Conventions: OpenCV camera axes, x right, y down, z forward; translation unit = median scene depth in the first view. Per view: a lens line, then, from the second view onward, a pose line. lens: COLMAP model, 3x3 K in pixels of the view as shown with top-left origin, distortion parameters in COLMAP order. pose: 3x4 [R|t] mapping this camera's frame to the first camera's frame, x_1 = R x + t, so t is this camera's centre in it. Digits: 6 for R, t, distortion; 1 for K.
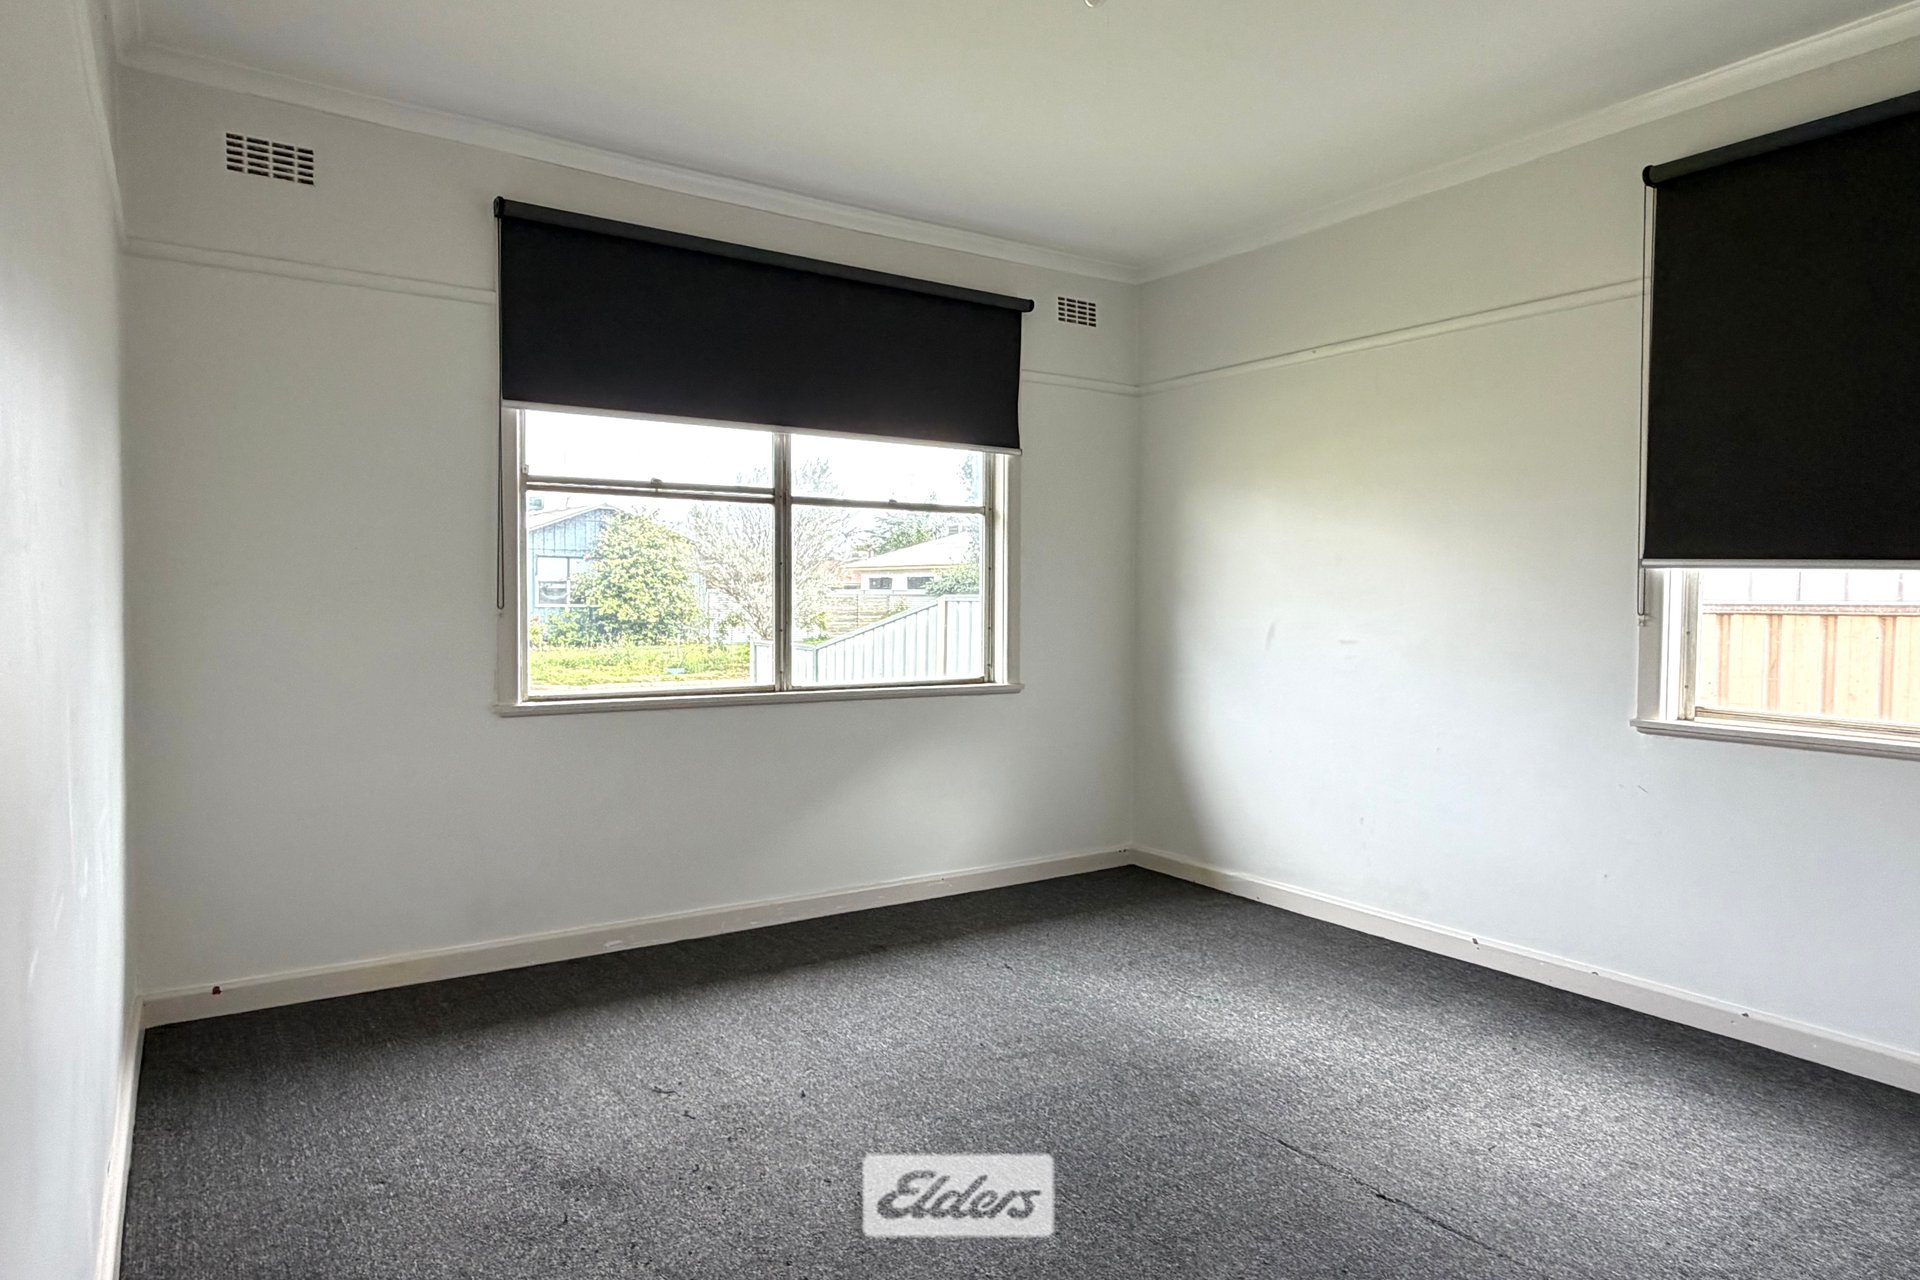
lens RADIAL K [[1151.3, 0, 960.0], [0, 1151.3, 640.0], [0, 0, 1]] dist [-0.001839, -0.001151]
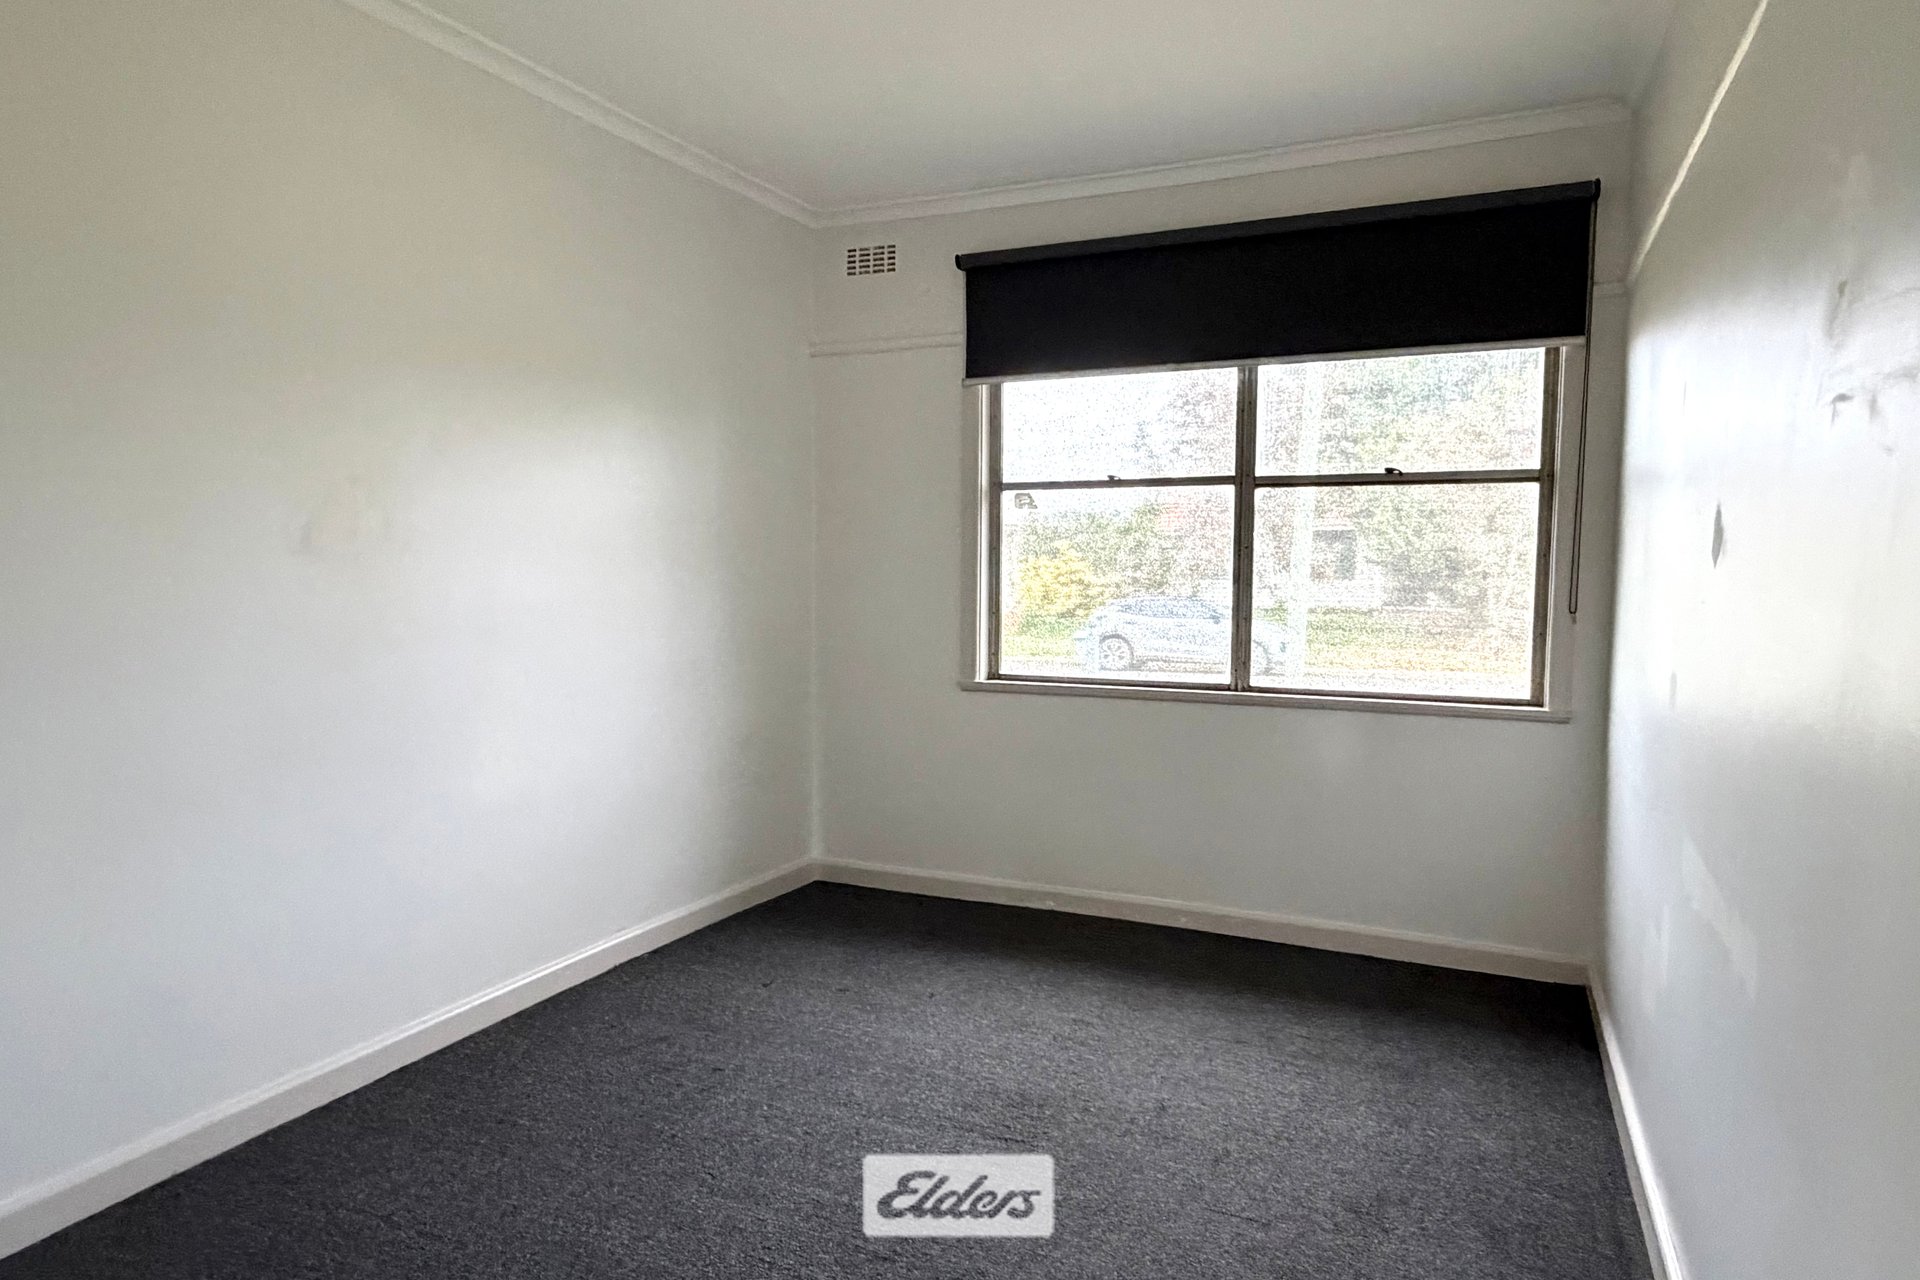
lens RADIAL K [[1151.3, 0, 960.0], [0, 1151.3, 640.0], [0, 0, 1]] dist [-0.001839, -0.001151]
pose [[0.532332, 0.038956, -0.845639, 0.587869], [-0.047354, 0.998747, 0.016200, -0.000737], [0.845210, 0.031420, 0.533510, 0.368615]]
